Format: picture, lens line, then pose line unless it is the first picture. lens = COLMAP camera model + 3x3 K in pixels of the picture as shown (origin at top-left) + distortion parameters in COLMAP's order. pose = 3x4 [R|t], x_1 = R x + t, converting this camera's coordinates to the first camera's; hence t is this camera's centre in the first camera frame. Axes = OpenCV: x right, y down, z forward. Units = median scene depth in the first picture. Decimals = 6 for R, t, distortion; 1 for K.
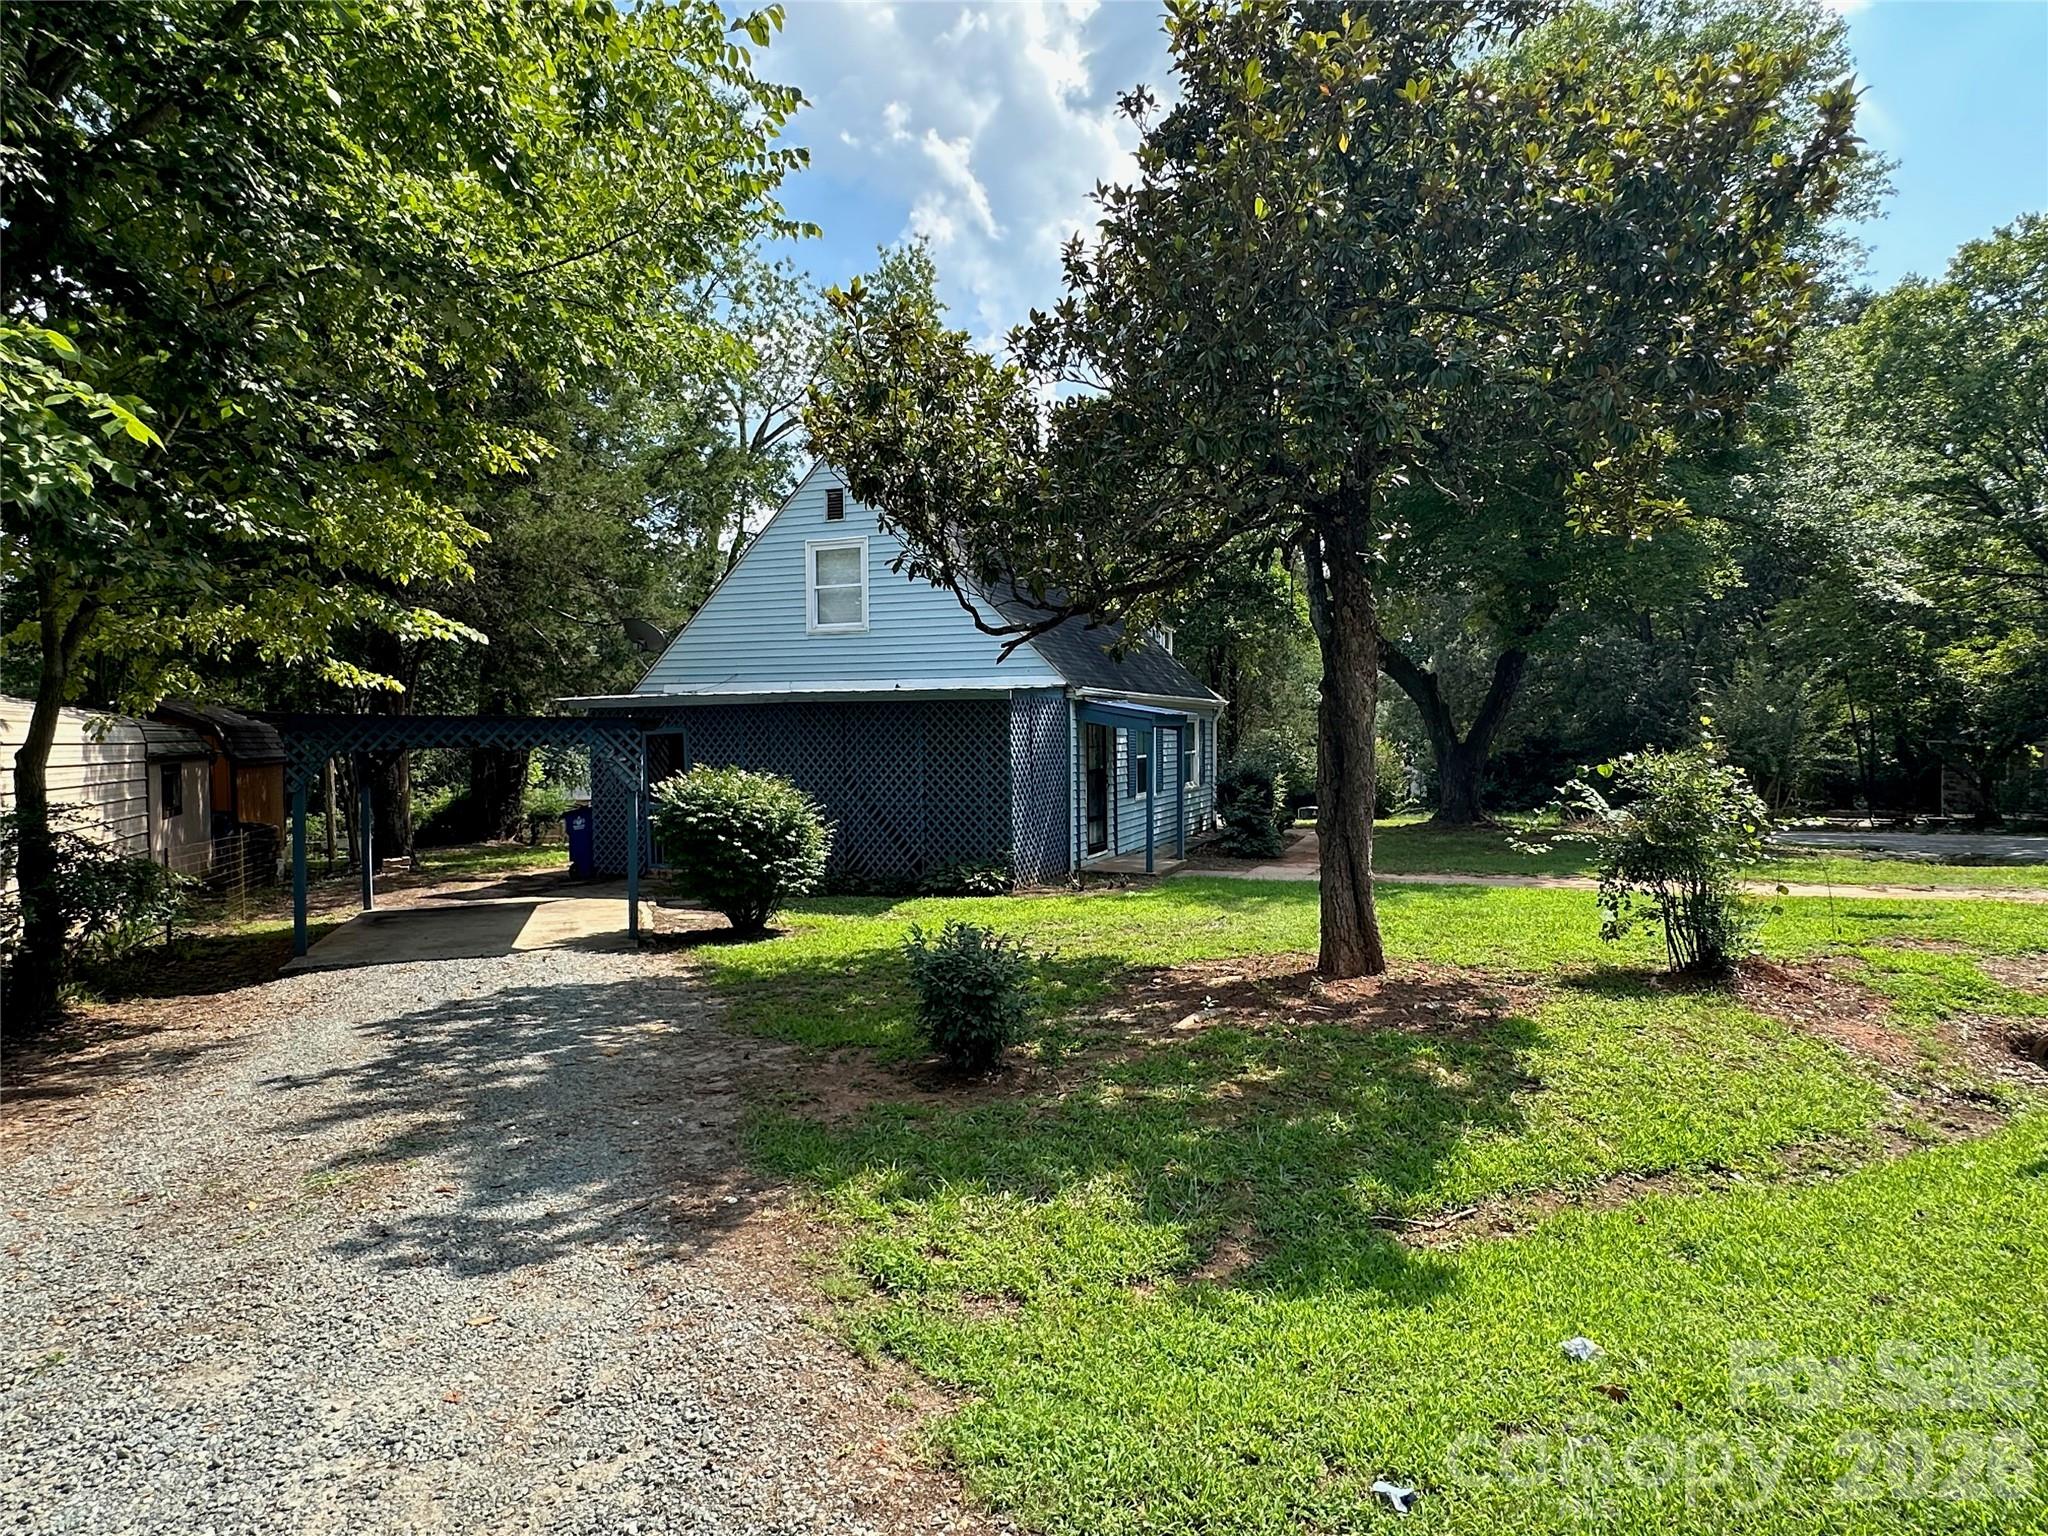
lens RADIAL K [[1193.7, 0, 1024.0], [0, 1193.7, 768.0], [0, 0, 1]] dist [-0.000286, 0.000225]
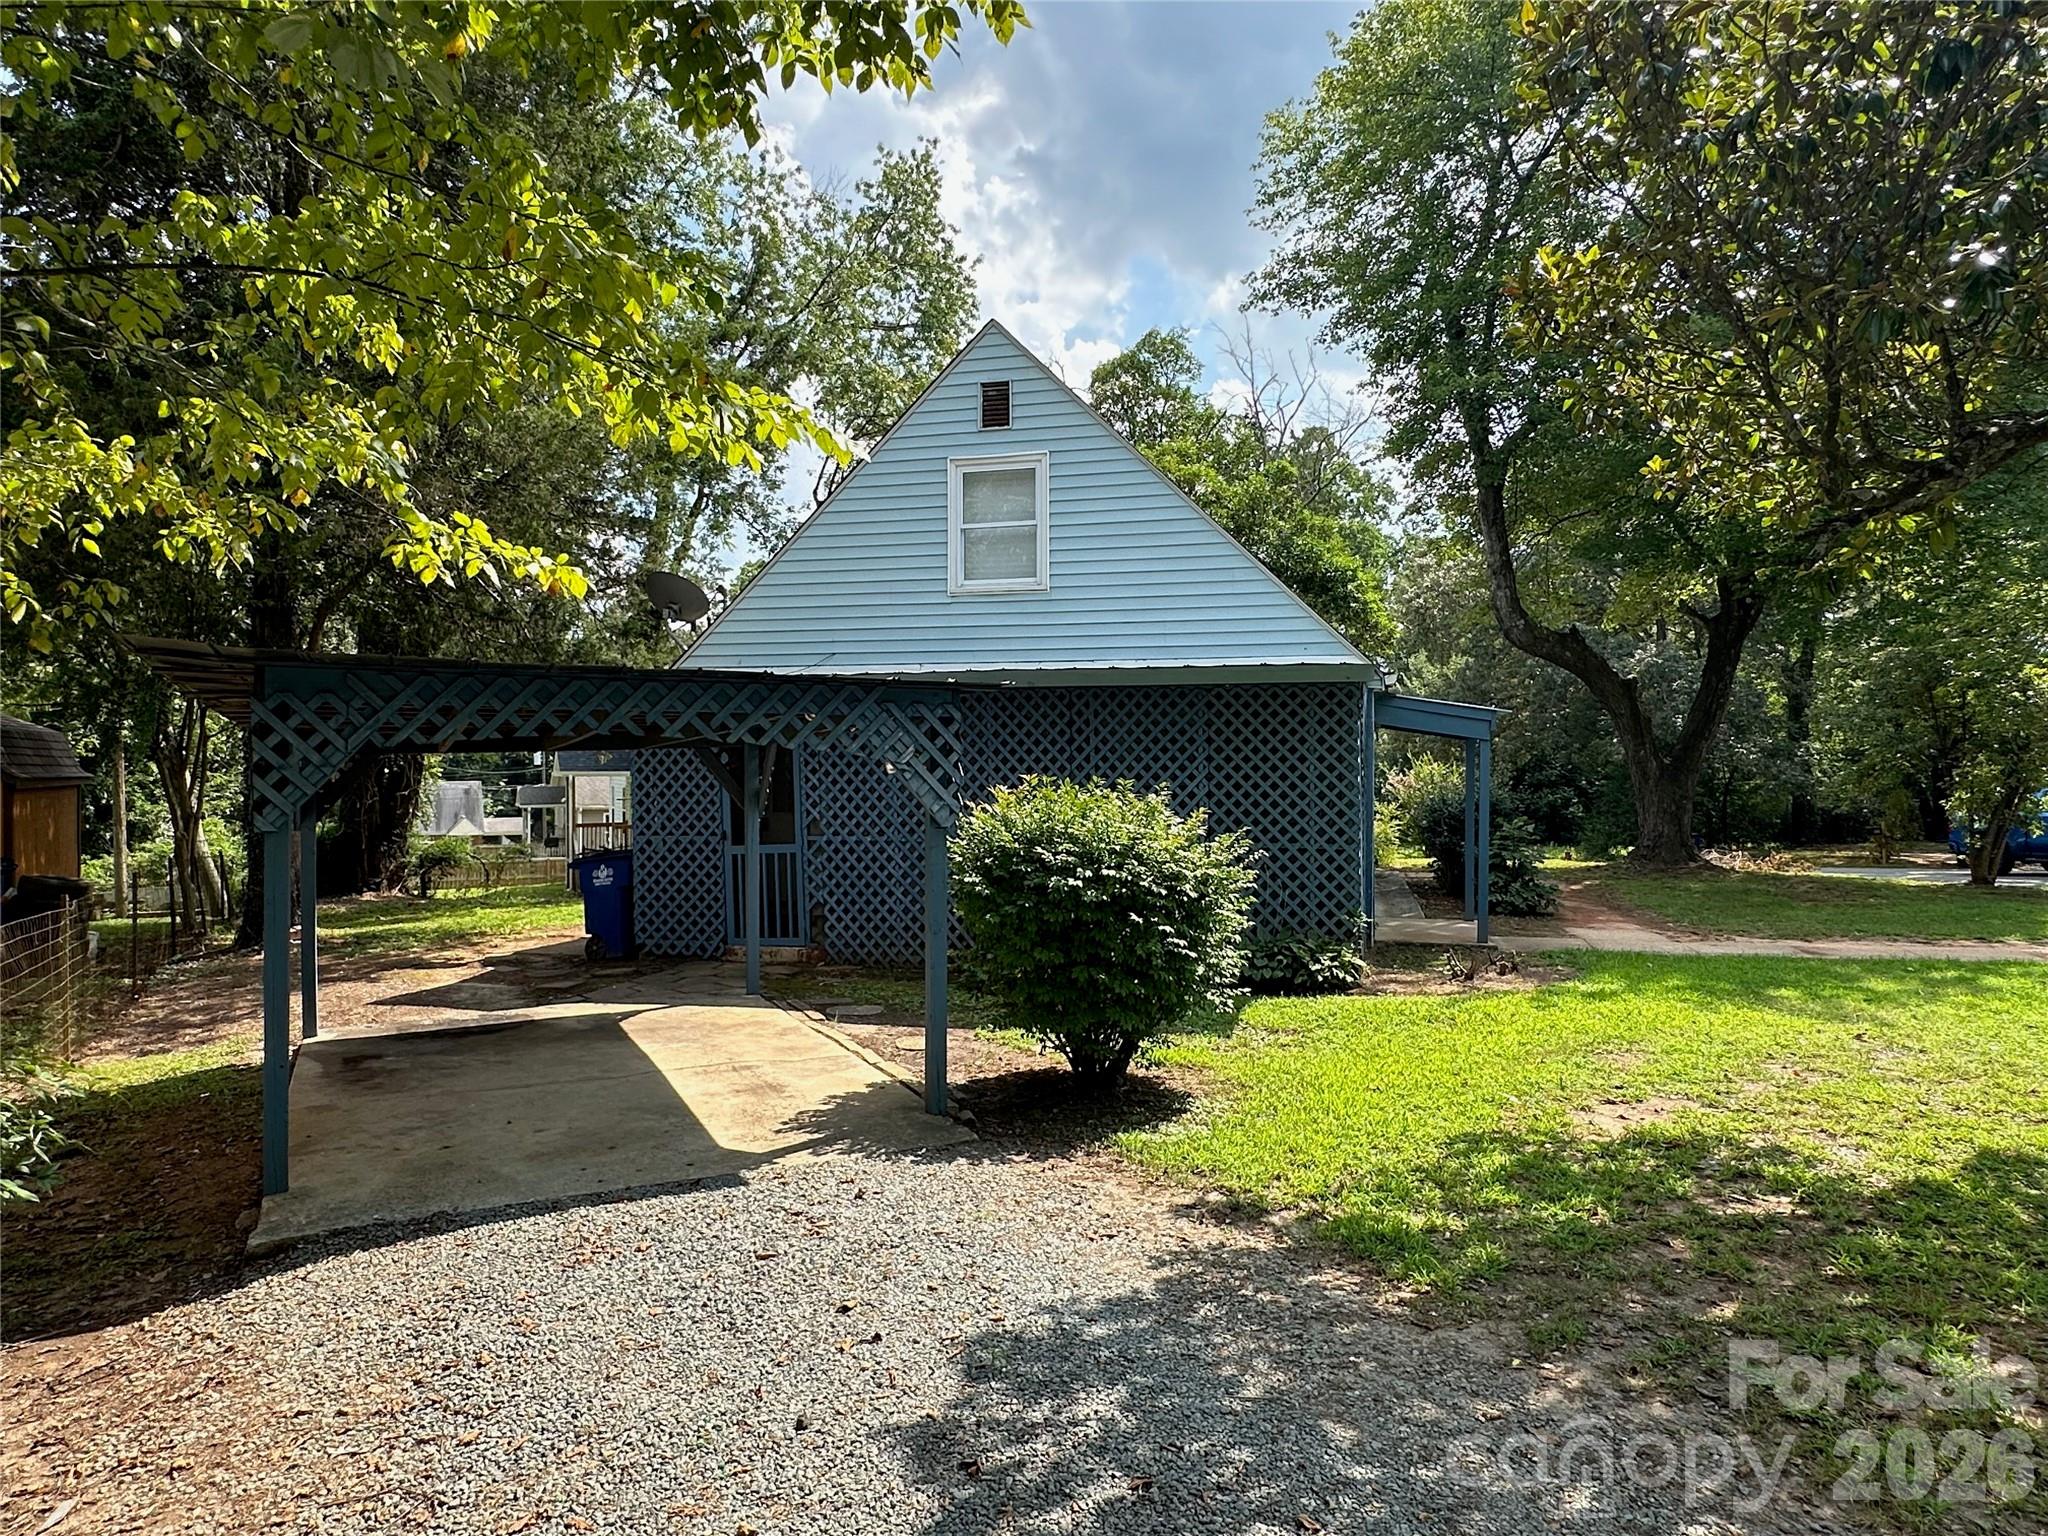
lens RADIAL K [[1253.2, 0, 1024.0], [0, 1253.2, 768.0], [0, 0, 1]] dist [-0.003297, -0.002269]
pose [[0.992406, 0.004112, 0.122934, -0.229344], [-0.000920, 0.999661, -0.026009, 0.005228], [-0.122999, 0.025699, 0.992074, 0.292465]]
